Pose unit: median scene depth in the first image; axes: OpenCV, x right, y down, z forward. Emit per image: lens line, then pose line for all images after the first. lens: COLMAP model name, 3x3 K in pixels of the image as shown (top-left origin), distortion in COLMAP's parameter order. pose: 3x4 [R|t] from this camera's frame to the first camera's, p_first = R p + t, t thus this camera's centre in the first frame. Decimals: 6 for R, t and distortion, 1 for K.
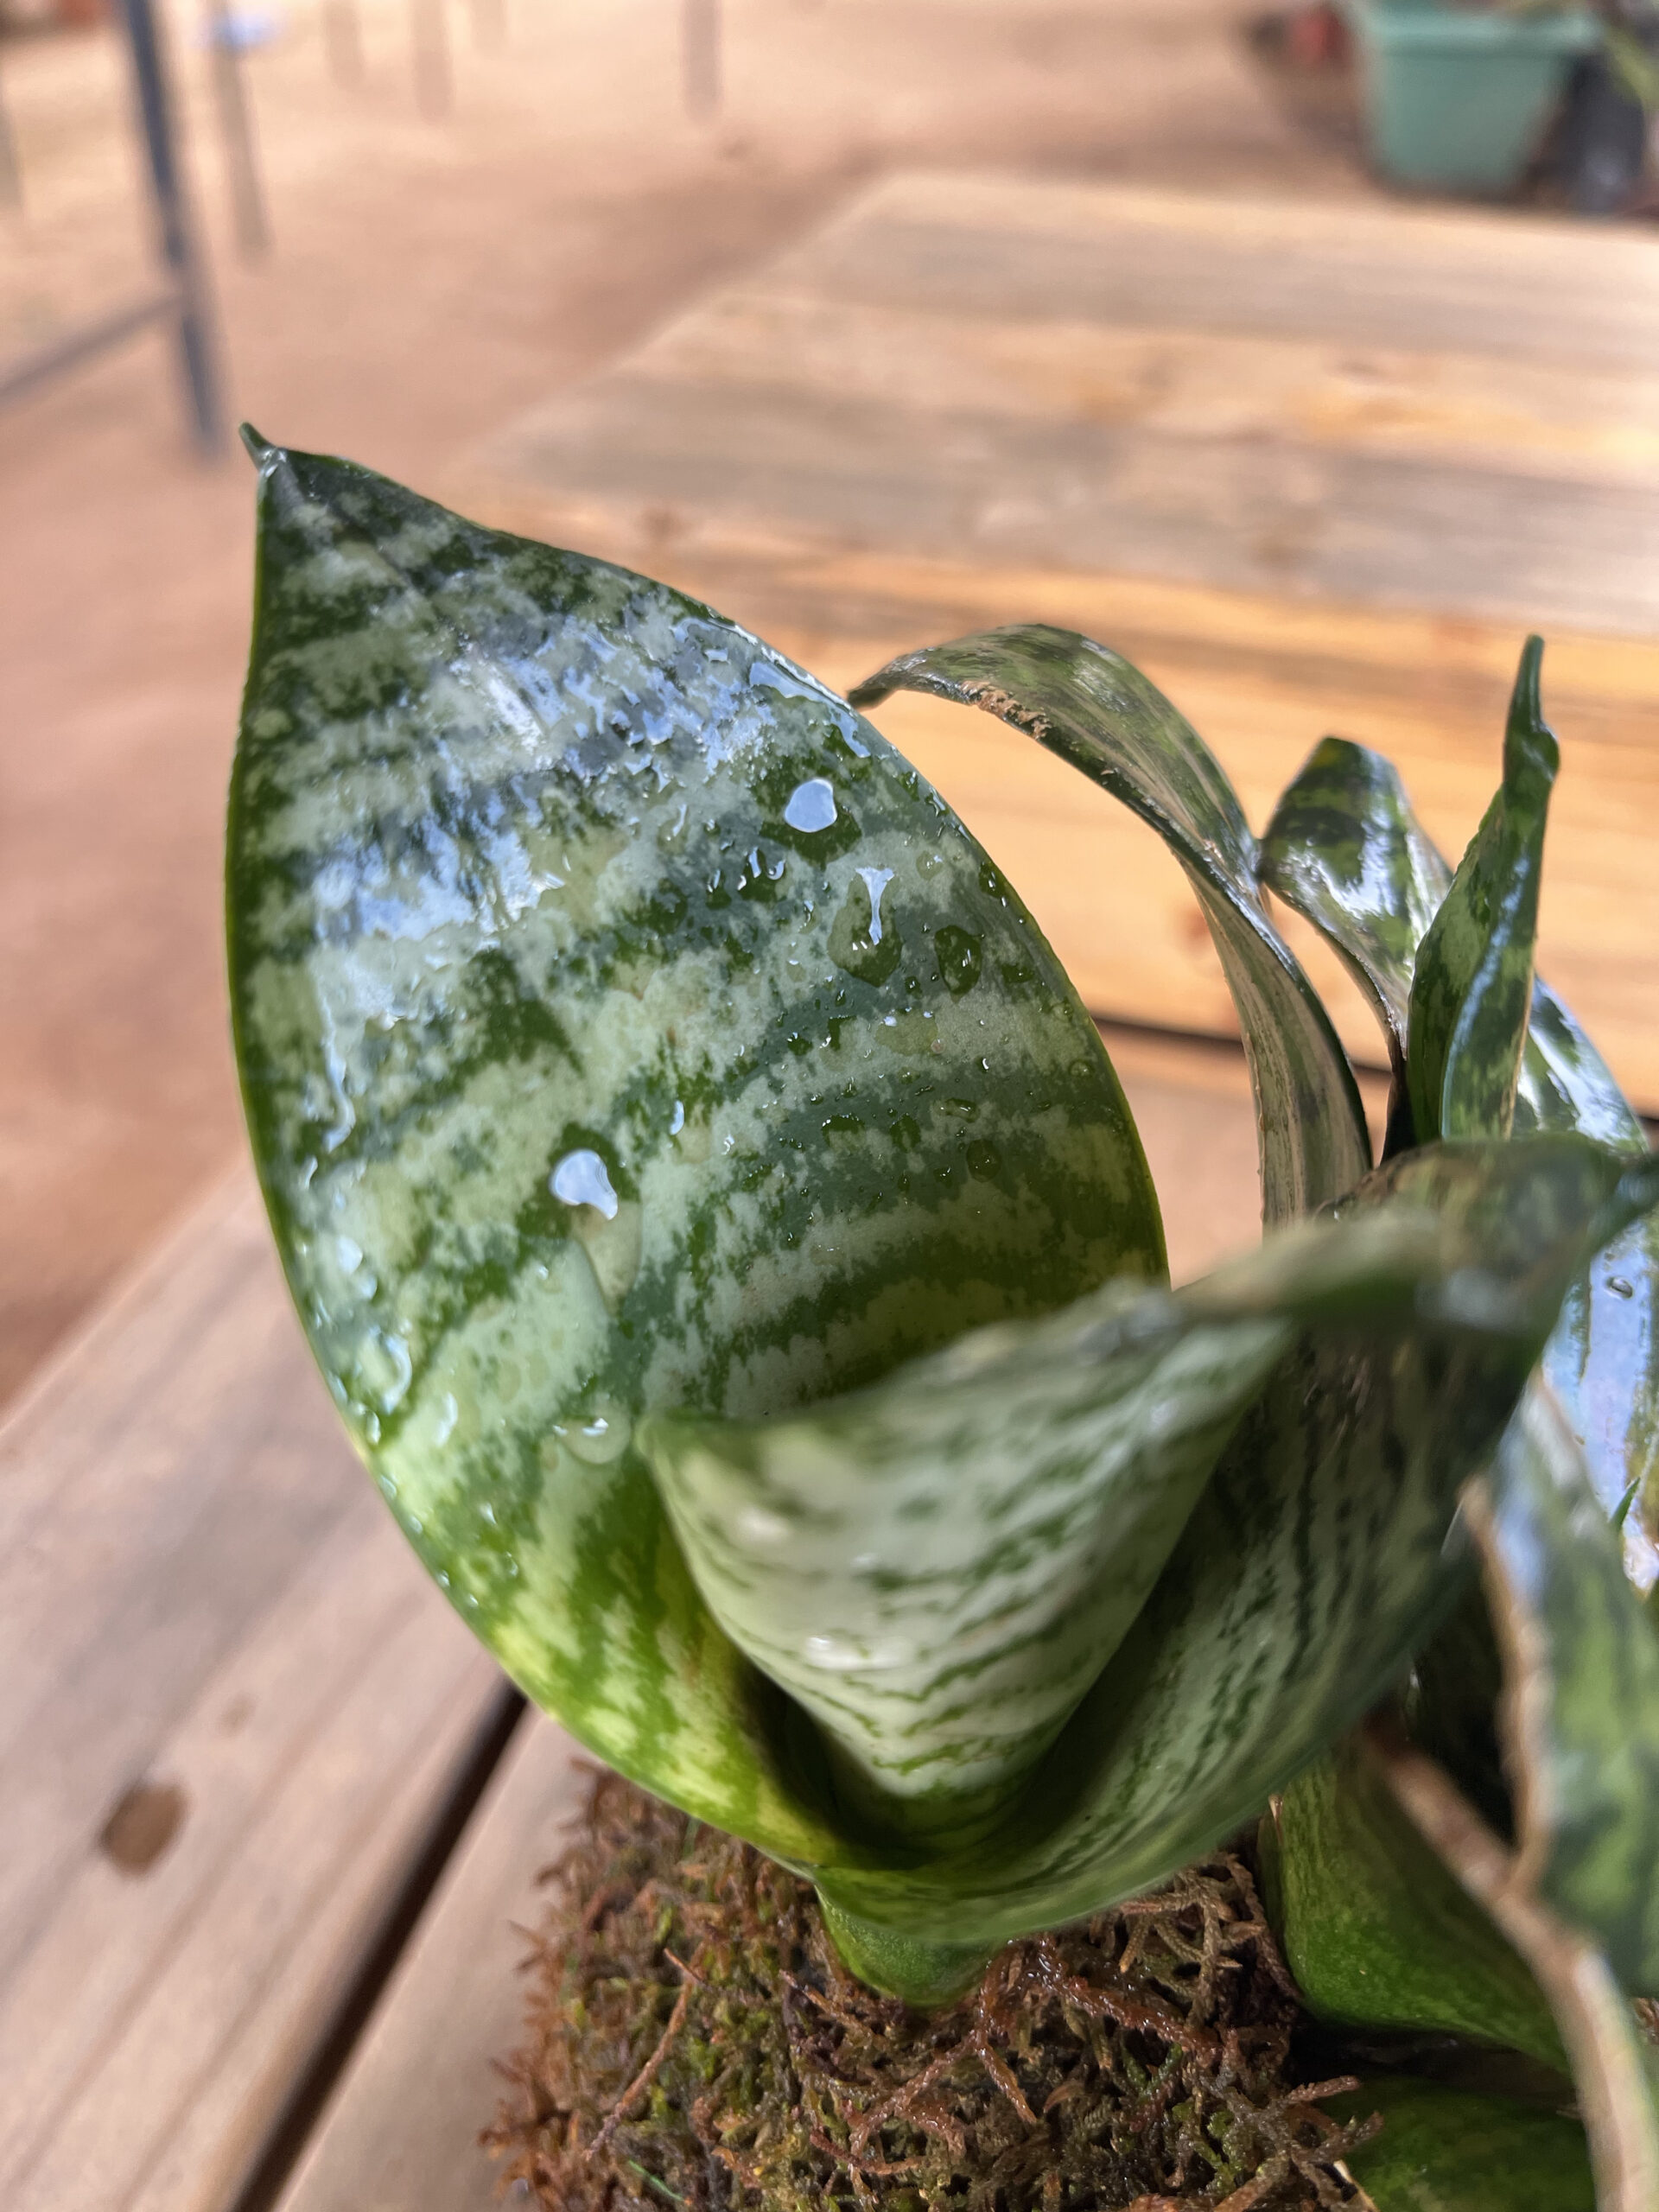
lens RADIAL K [[1746.6, 0, 825.6], [0, 1746.6, 1104.1], [0, 0, 1]] dist [0.031268, -0.061419]
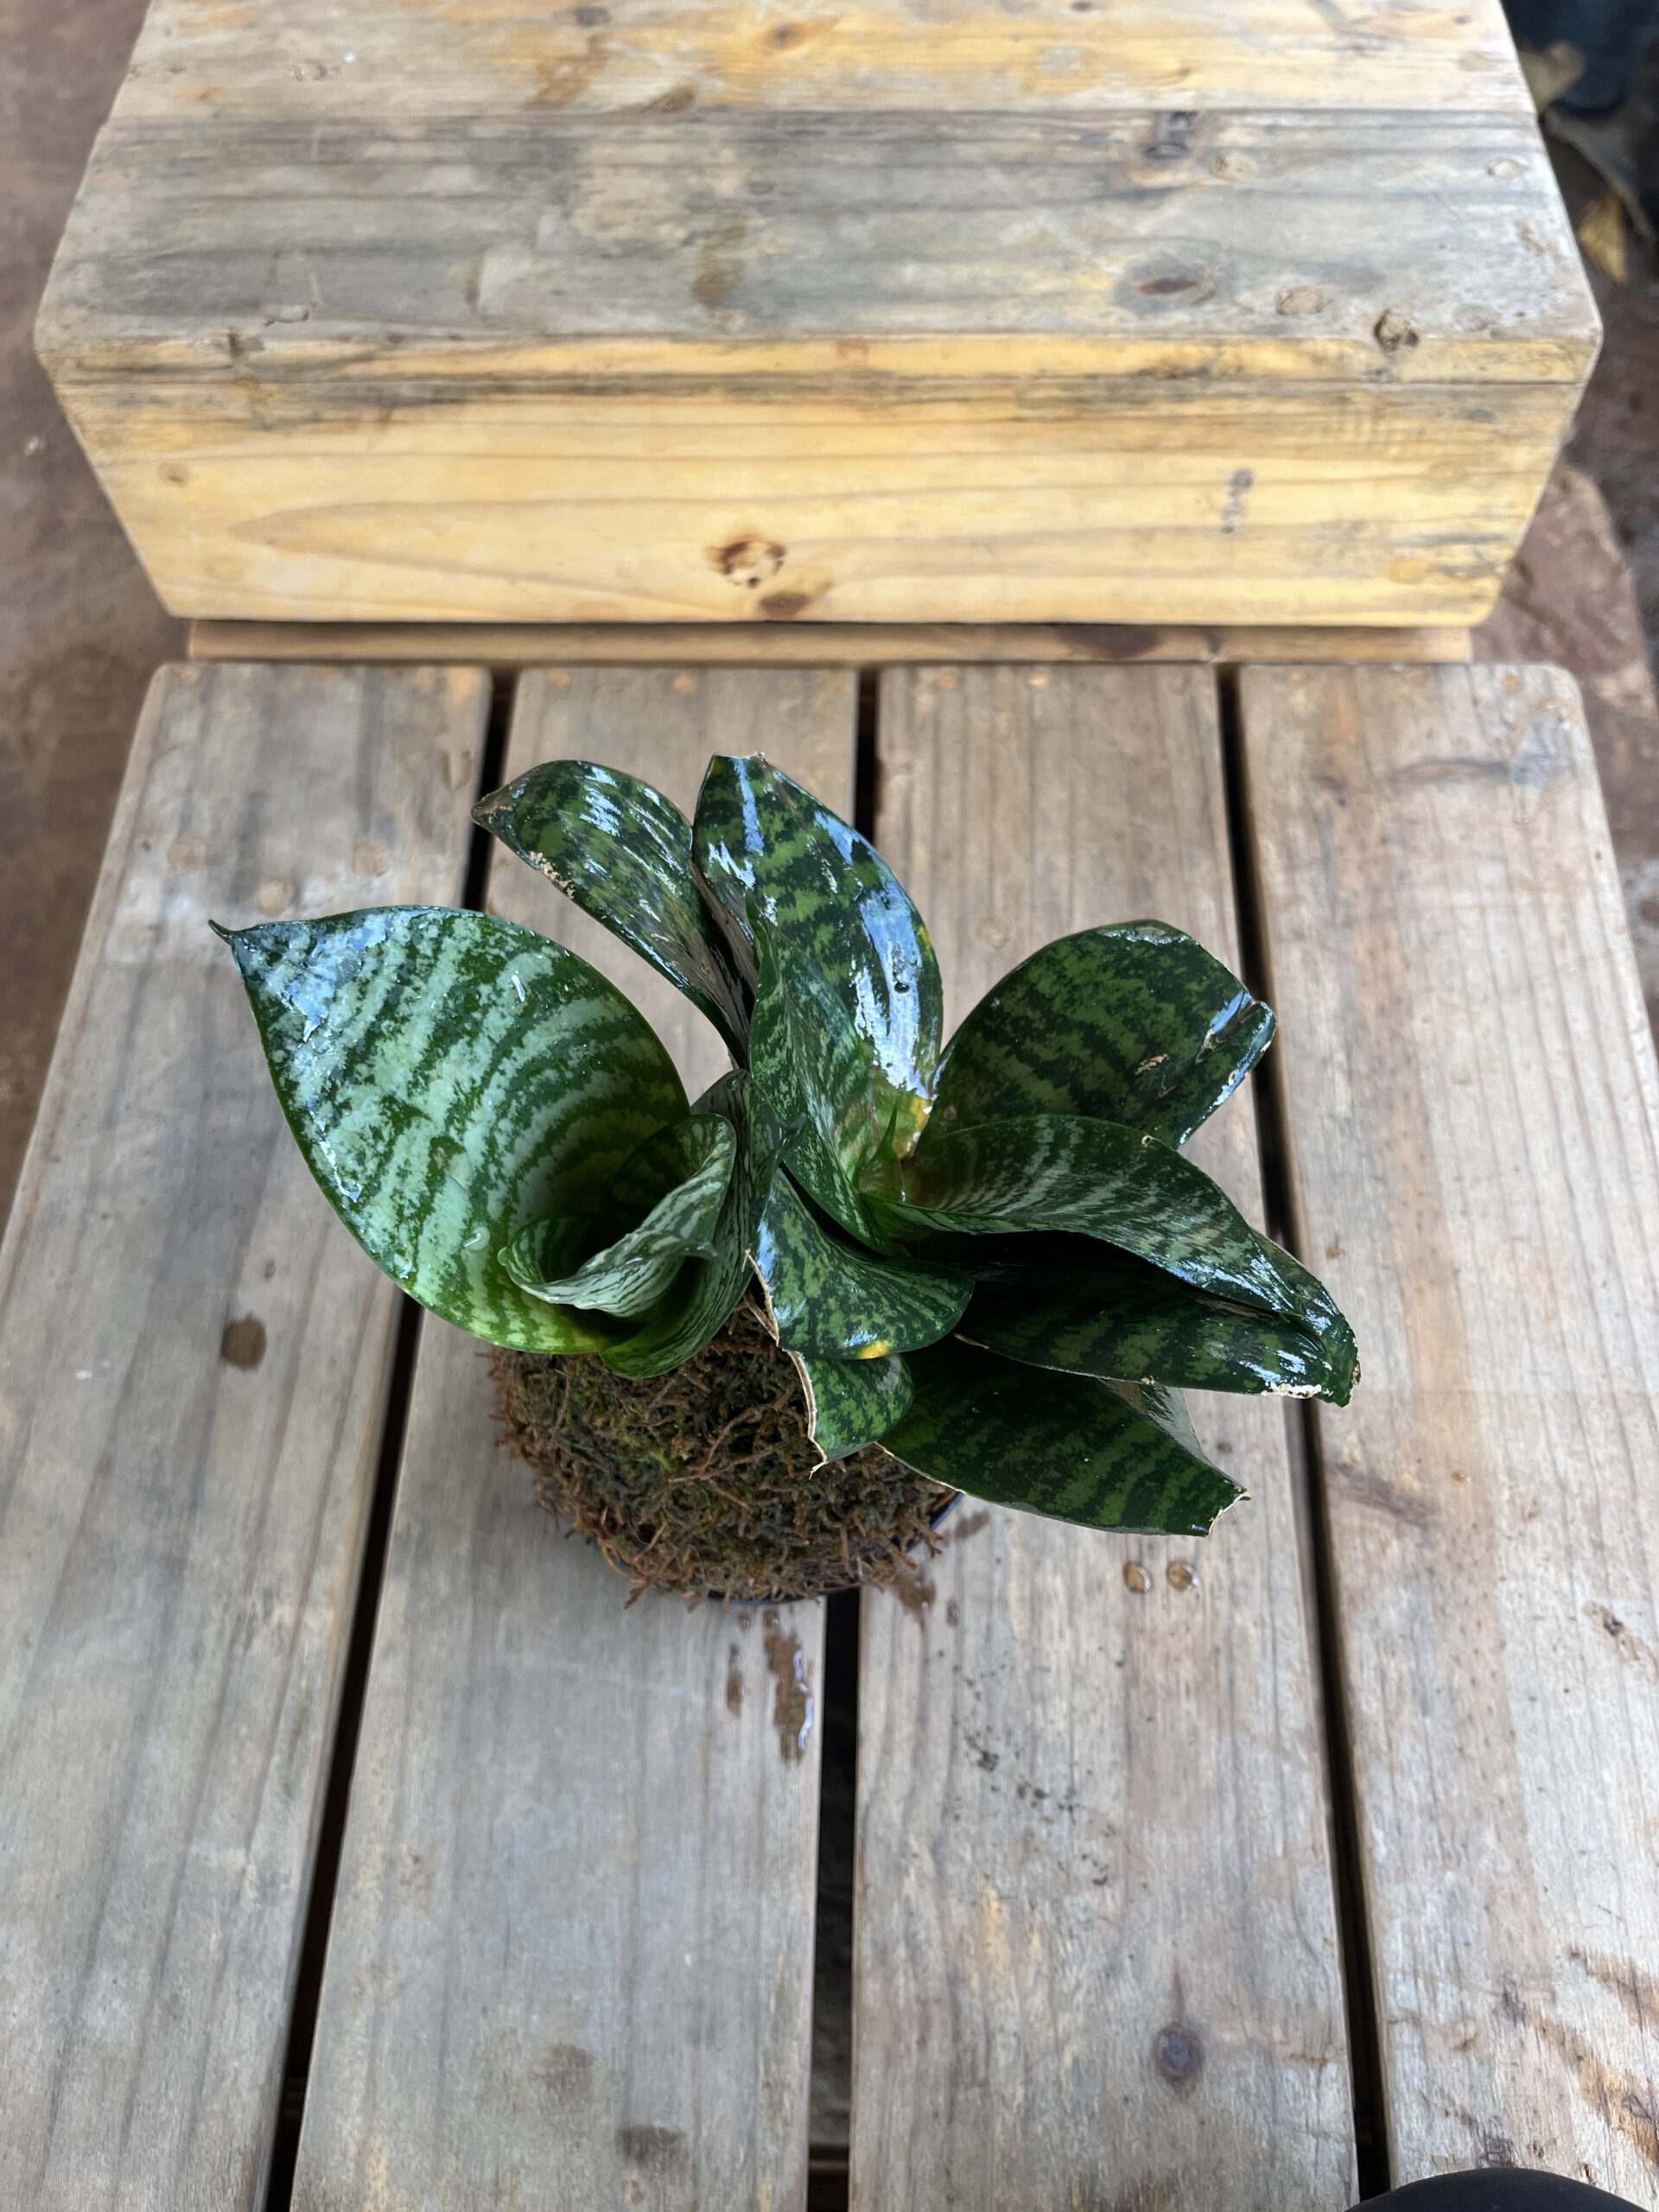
lens RADIAL K [[1746.6, 0, 822.6], [0, 1746.6, 1113.2], [0, 0, 1]] dist [0.031268, -0.061419]
pose [[0.961032, -0.263786, 0.082667, 0.189225], [0.202970, 0.876354, 0.436814, -0.966202], [-0.187671, -0.403013, 0.895745, -1.302751]]
